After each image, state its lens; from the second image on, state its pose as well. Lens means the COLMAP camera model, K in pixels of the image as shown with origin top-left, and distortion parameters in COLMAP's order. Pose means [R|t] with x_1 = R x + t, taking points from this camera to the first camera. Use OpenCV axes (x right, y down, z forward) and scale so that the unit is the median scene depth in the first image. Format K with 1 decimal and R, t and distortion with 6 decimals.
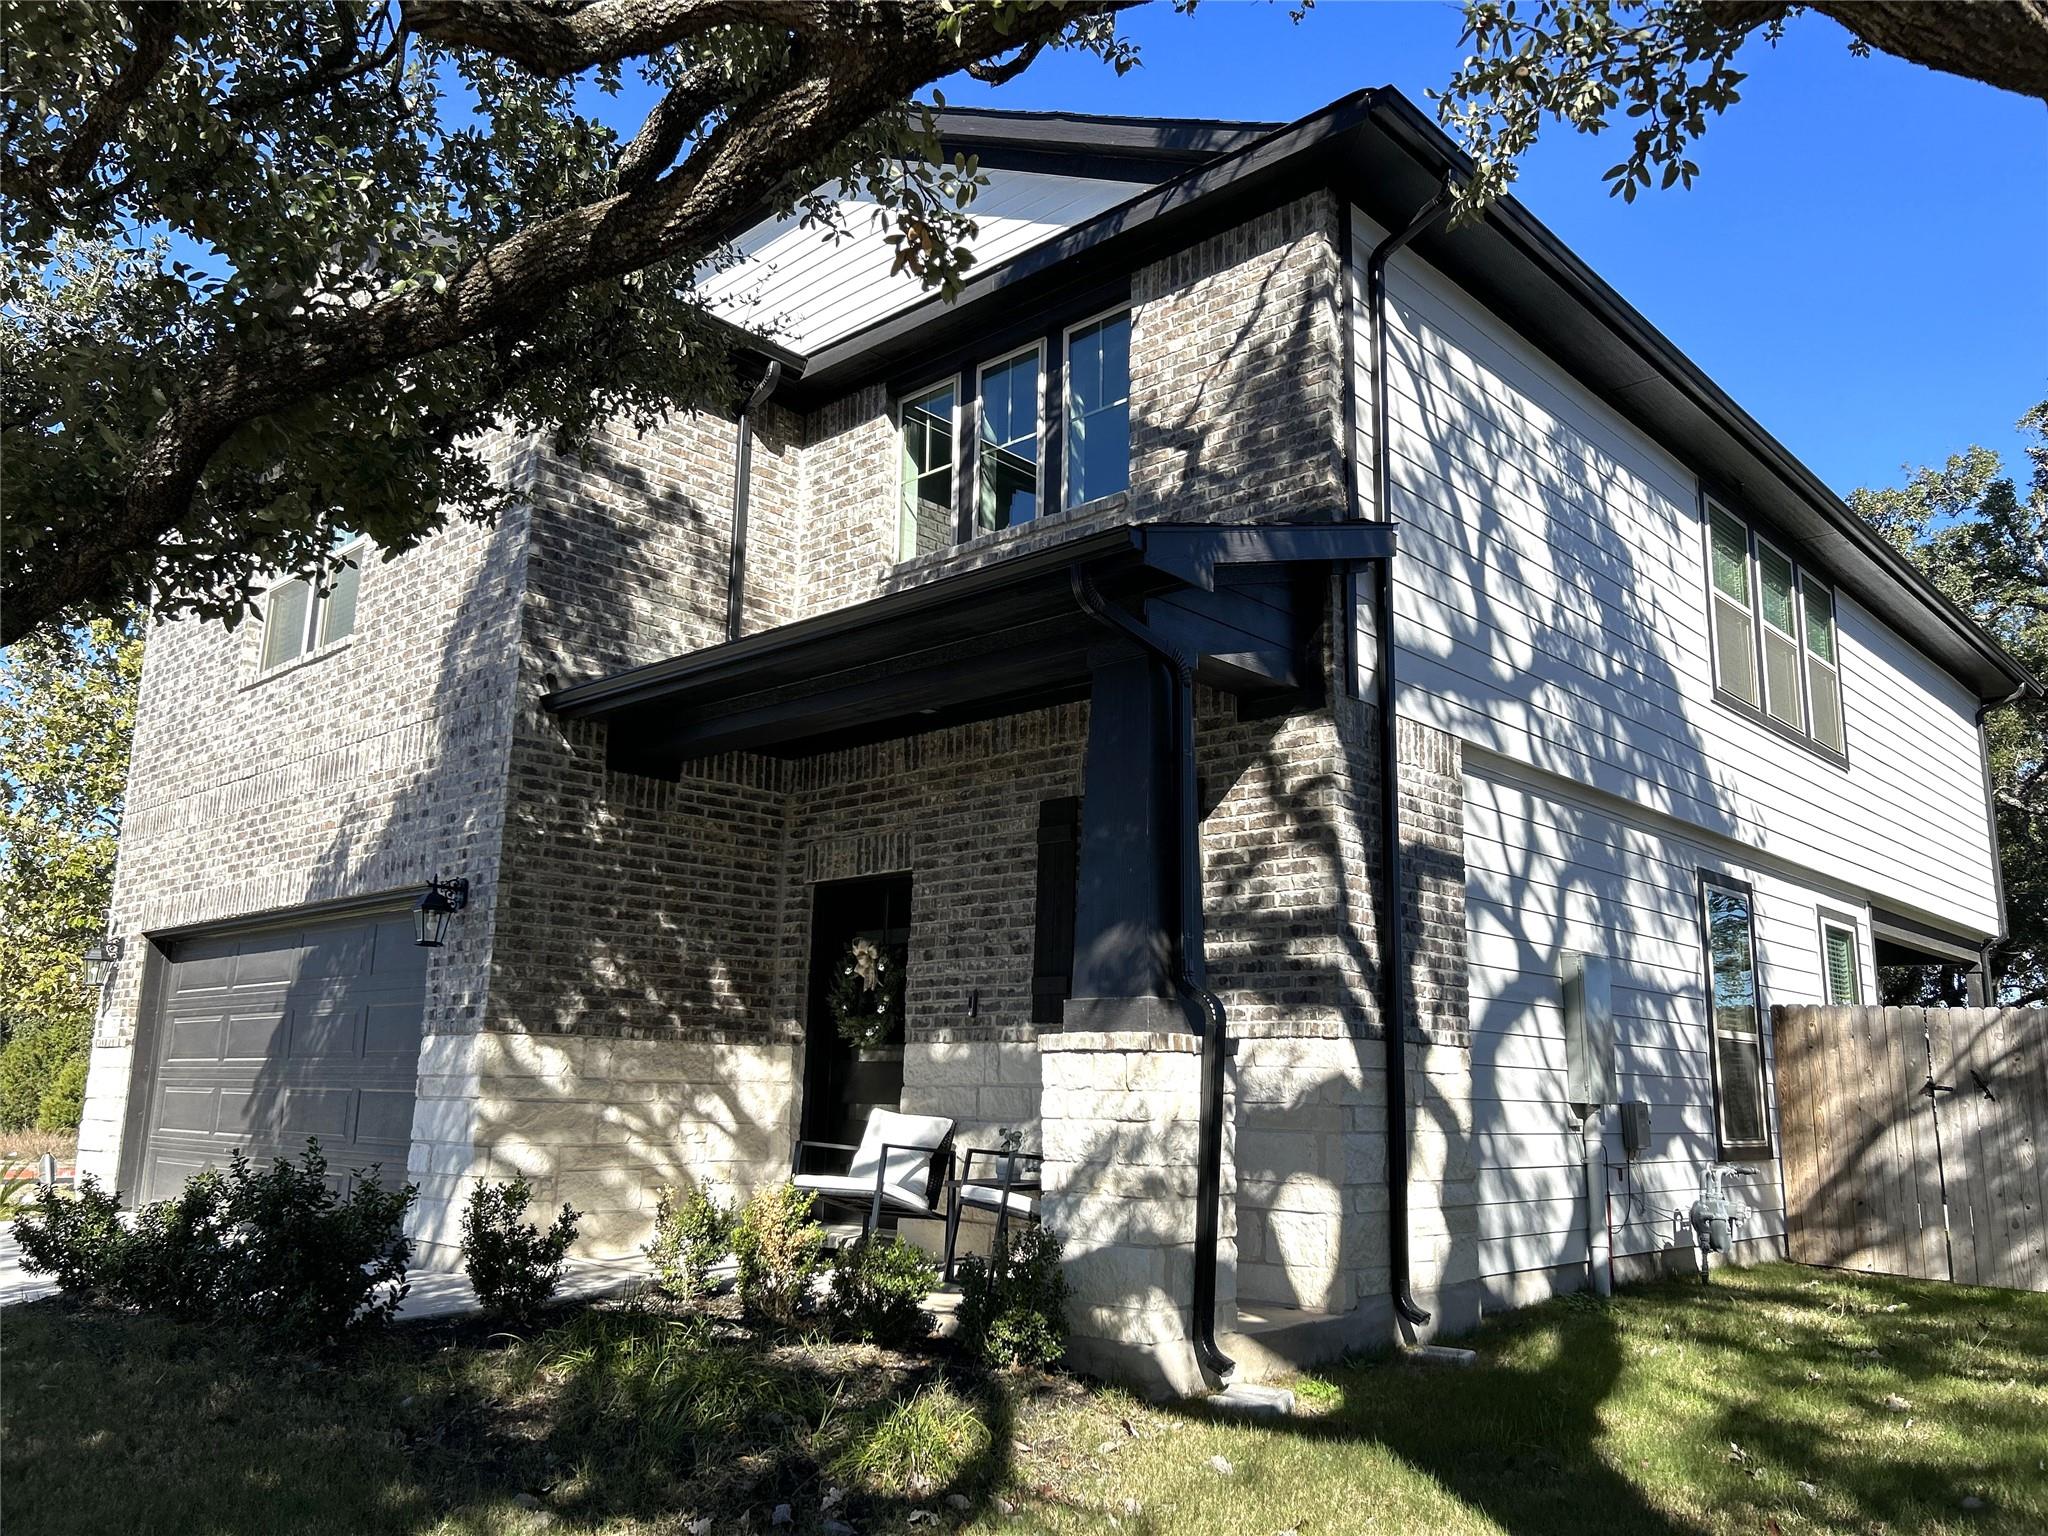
lens RADIAL K [[1535.9, 0, 1017.0], [0, 1535.9, 764.9], [0, 0, 1]] dist [0.058602, -0.112726]
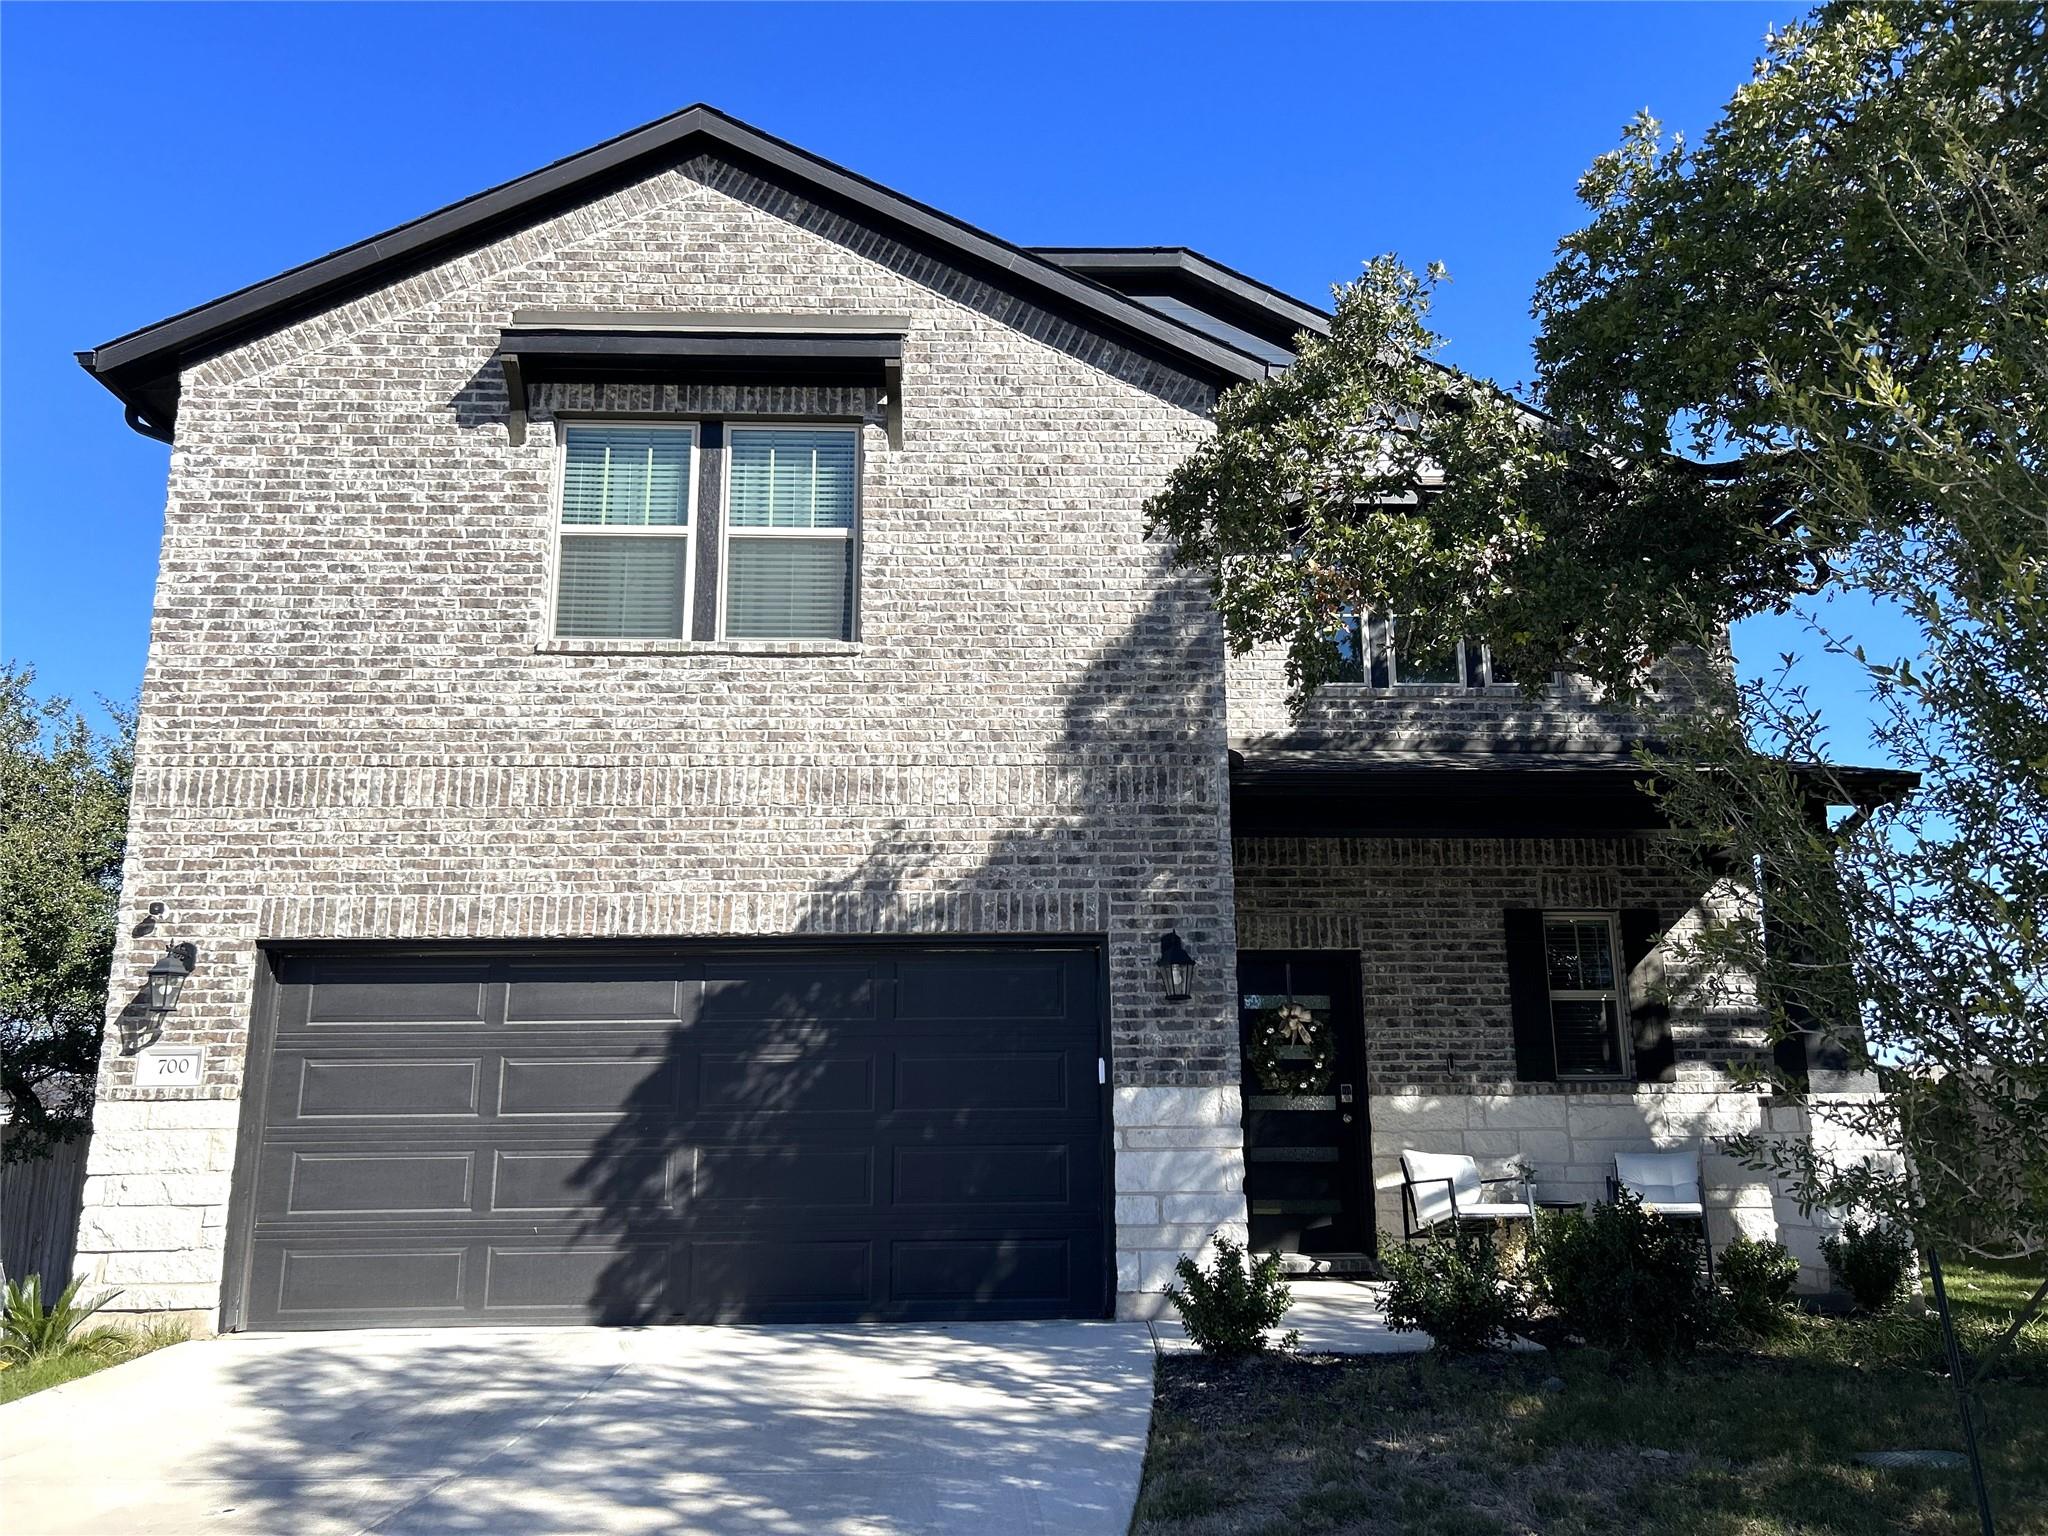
lens RADIAL K [[1535.9, 0, 1017.0], [0, 1535.9, 764.9], [0, 0, 1]] dist [0.058602, -0.112726]
pose [[0.703281, 0.139920, 0.697007, -1.187332], [-0.131077, 0.989152, -0.066309, 0.043227], [-0.698724, -0.044728, 0.713992, 0.357604]]
